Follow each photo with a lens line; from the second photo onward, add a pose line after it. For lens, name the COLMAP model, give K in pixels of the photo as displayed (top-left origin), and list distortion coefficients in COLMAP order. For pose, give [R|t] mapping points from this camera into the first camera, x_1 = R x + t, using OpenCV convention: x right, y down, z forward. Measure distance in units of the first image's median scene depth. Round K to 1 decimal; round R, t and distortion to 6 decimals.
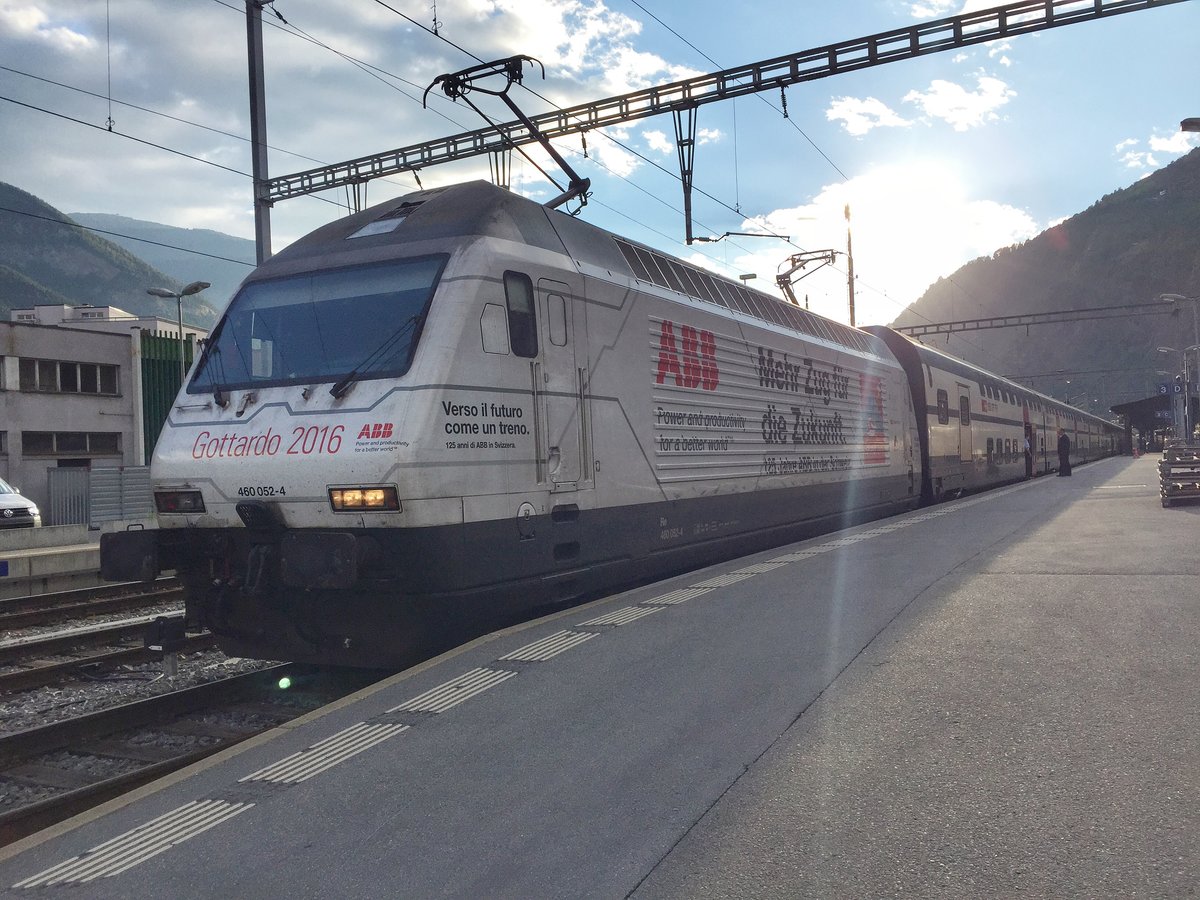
lens RADIAL K [[1008.9, 0, 590.4], [0, 1008.9, 444.0], [0, 0, 1]] dist [0.067267, -0.048191]
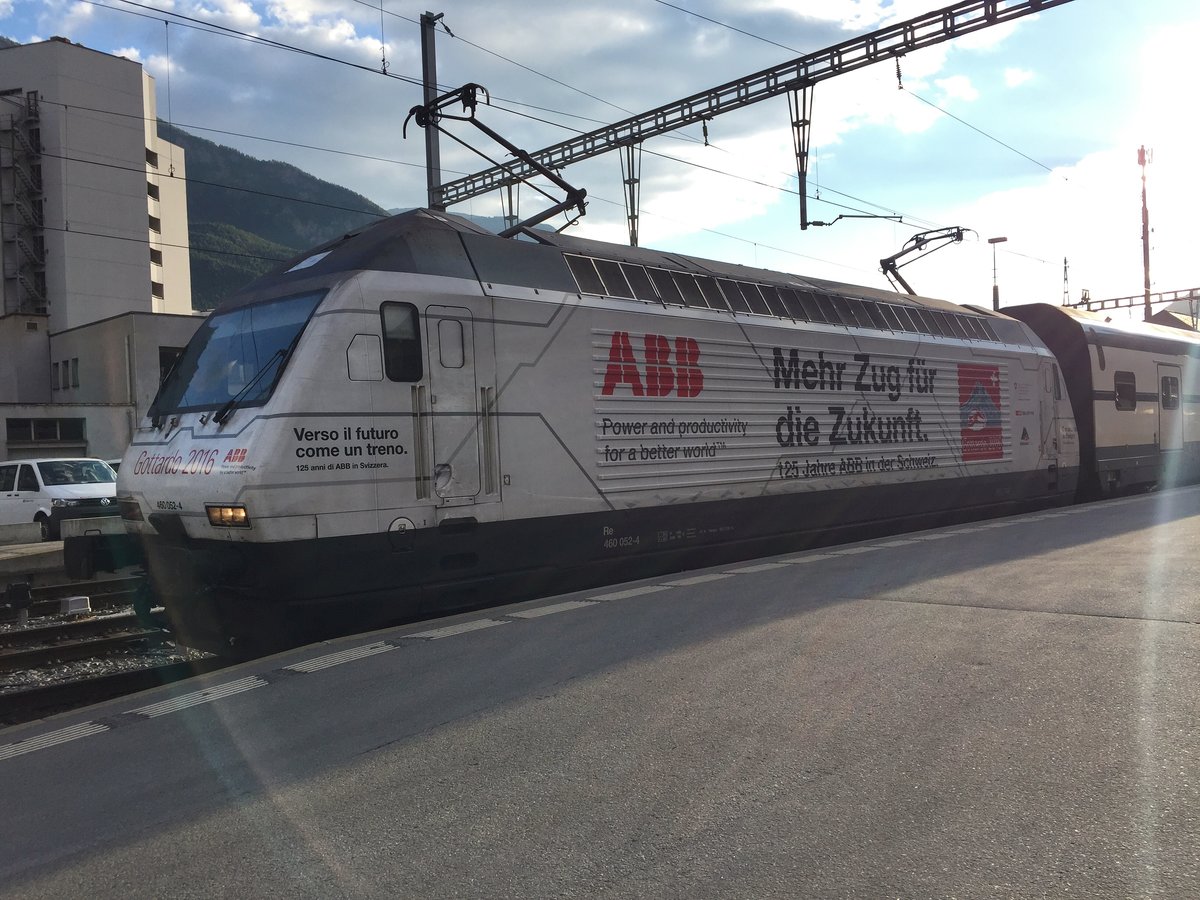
lens RADIAL K [[1008.9, 0, 589.6], [0, 1008.9, 446.5], [0, 0, 1]] dist [0.067267, -0.048191]
pose [[0.963697, 0.002357, -0.266988, 0.328673], [0.005169, 0.999609, 0.027484, -0.036551], [0.266948, -0.027867, 0.963308, 0.013518]]
